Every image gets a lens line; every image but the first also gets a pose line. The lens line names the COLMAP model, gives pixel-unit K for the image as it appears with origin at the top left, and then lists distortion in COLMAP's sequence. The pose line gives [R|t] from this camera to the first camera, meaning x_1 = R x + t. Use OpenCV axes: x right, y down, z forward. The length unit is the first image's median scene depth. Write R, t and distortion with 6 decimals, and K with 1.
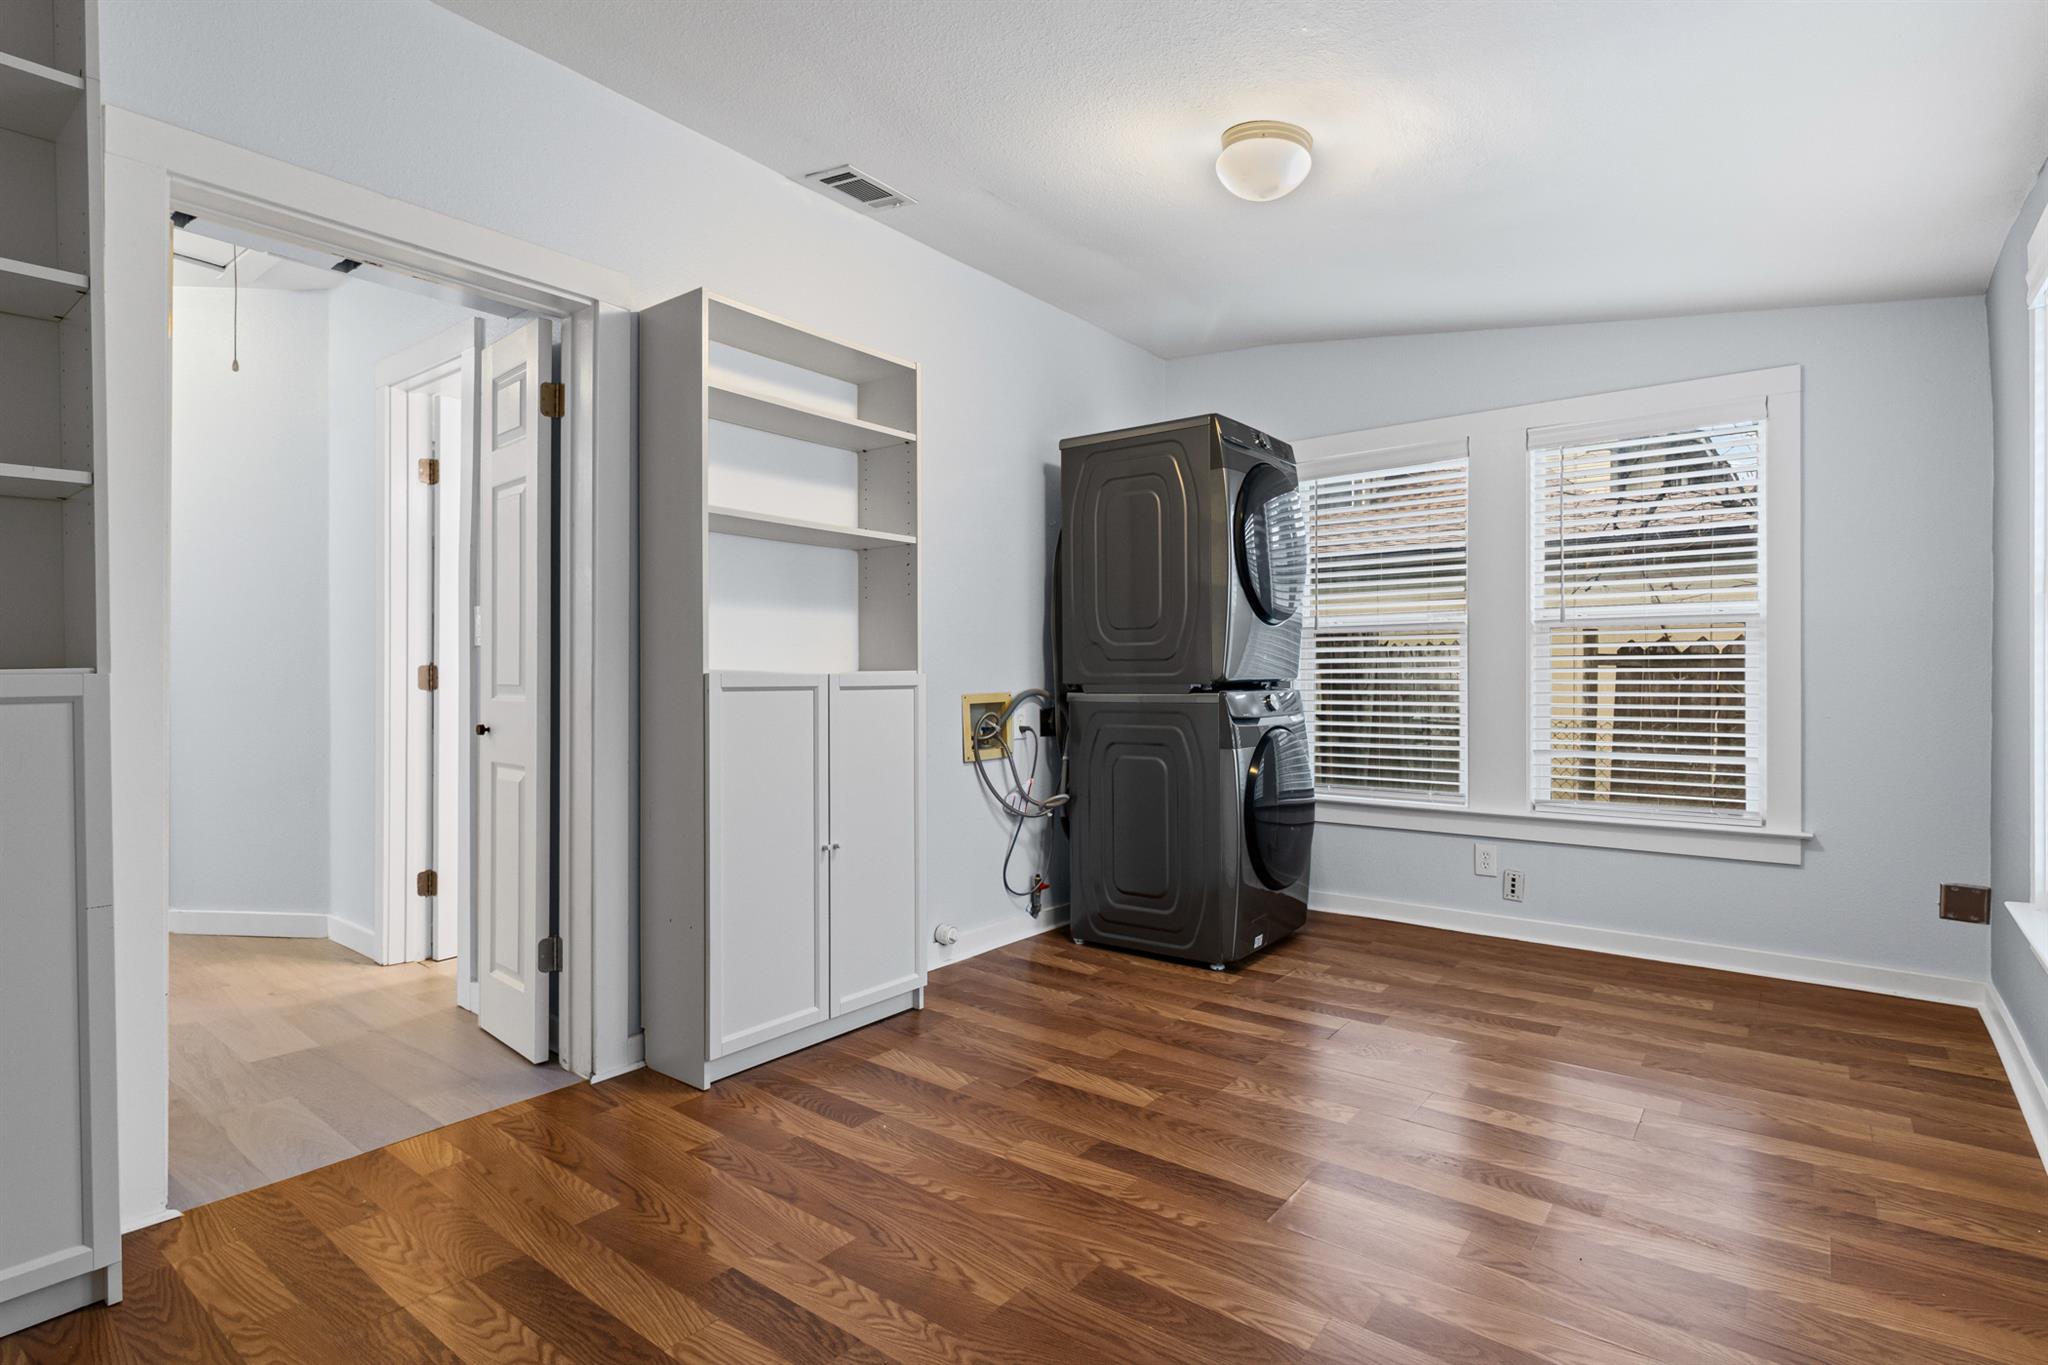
lens RADIAL K [[1028.1, 0, 1020.9], [0, 1028.1, 684.1], [0, 0, 1]] dist [-0.005107, -0.000277]
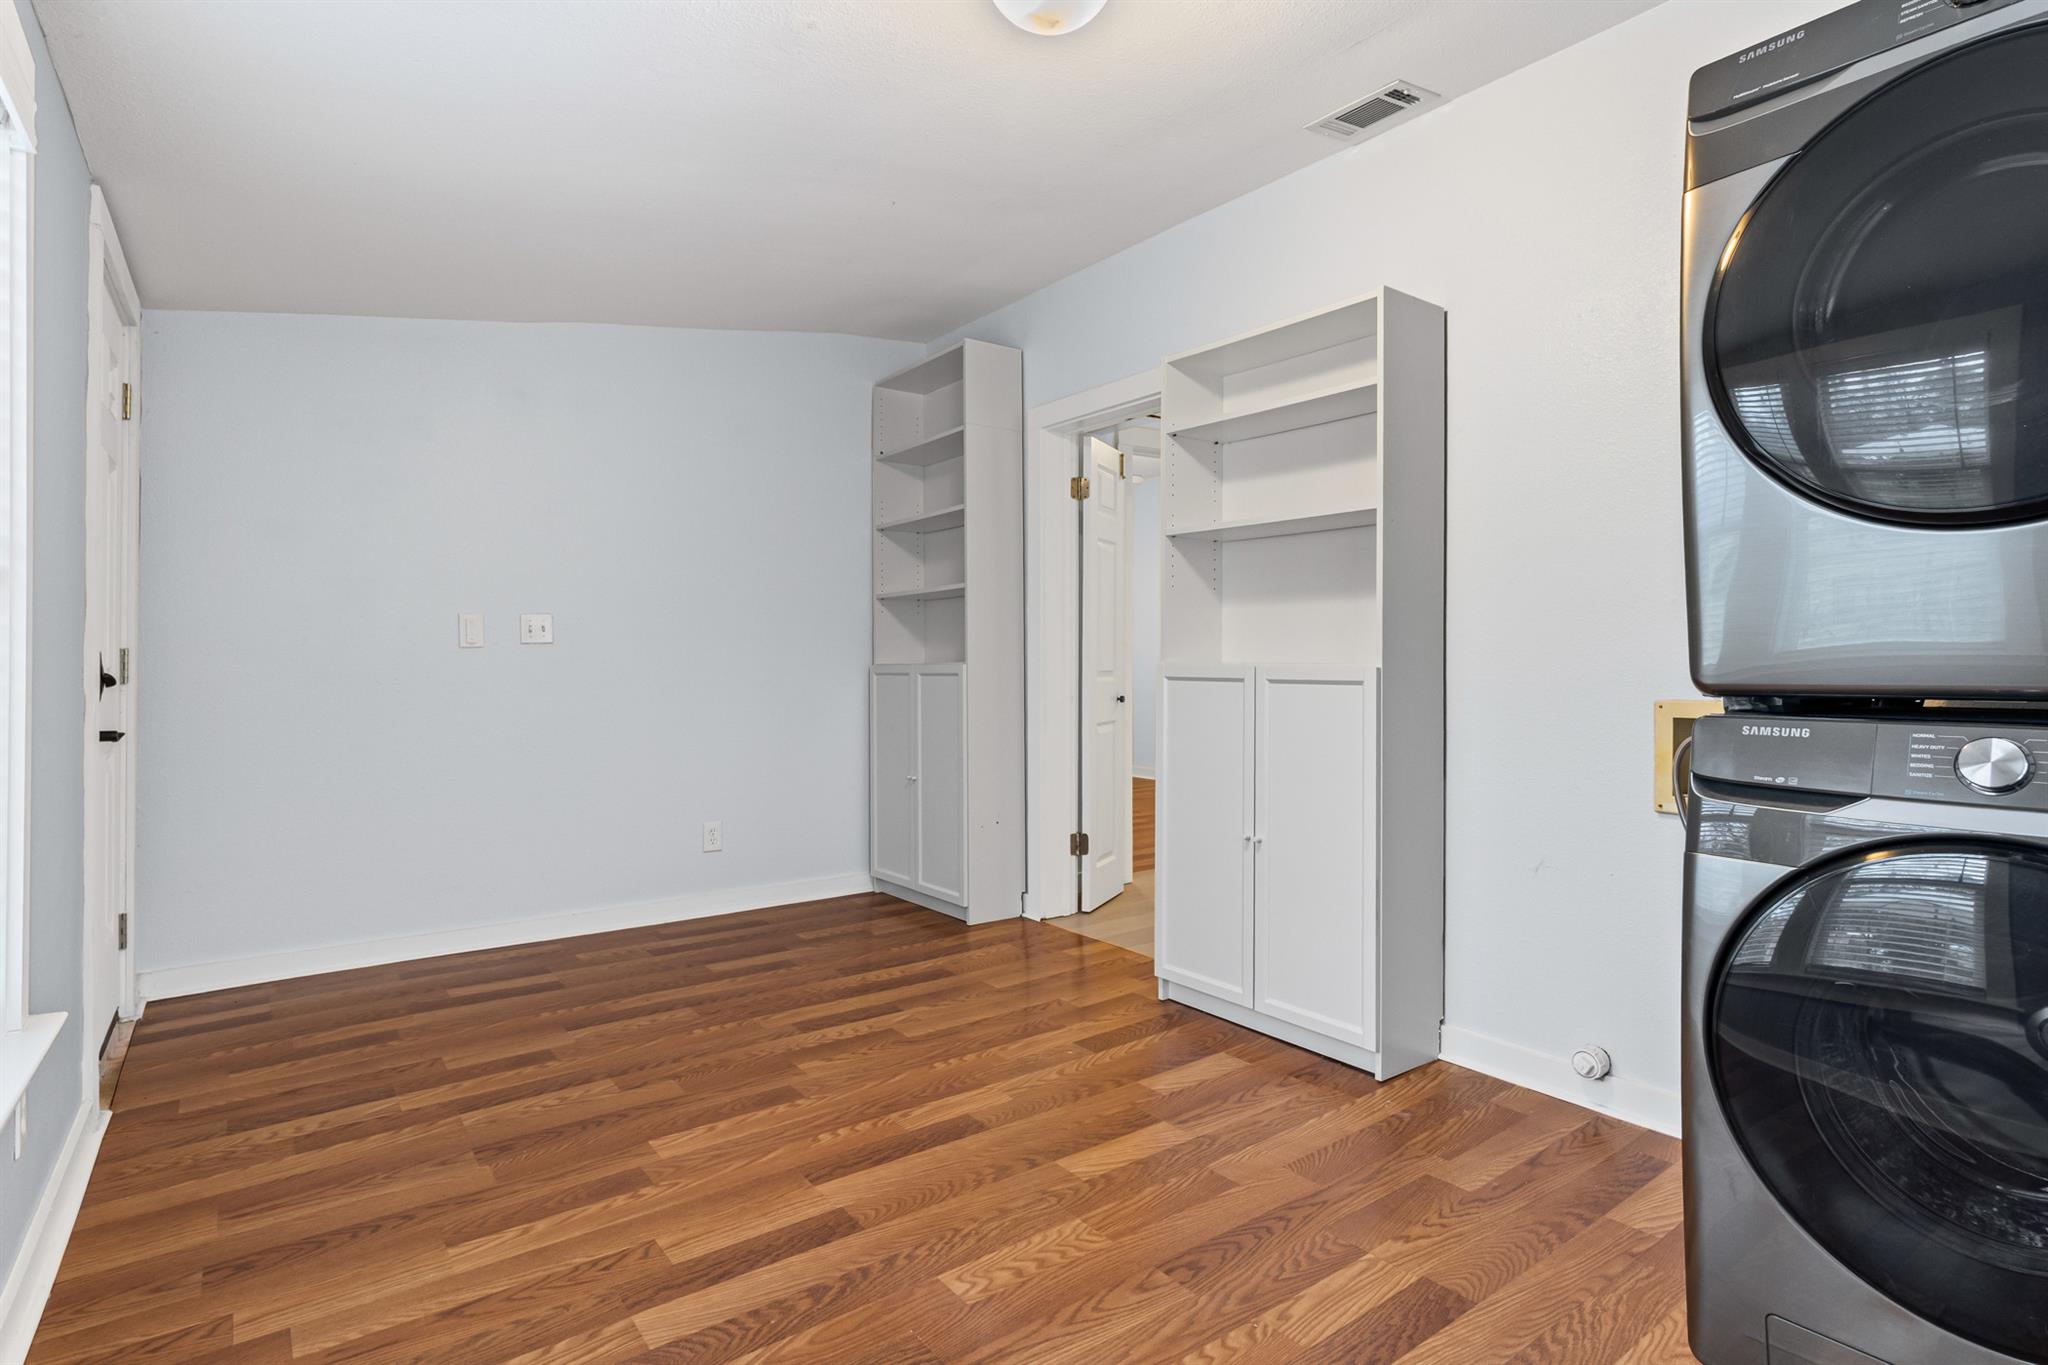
lens RADIAL K [[1028.1, 0, 1010.7], [0, 1028.1, 665.6], [0, 0, 1]] dist [-0.005107, -0.000277]
pose [[-0.271169, 0.004732, -0.962520, 0.919612], [-0.010932, 0.999908, 0.007996, -0.017954], [0.962470, 0.012690, -0.271092, 1.132377]]
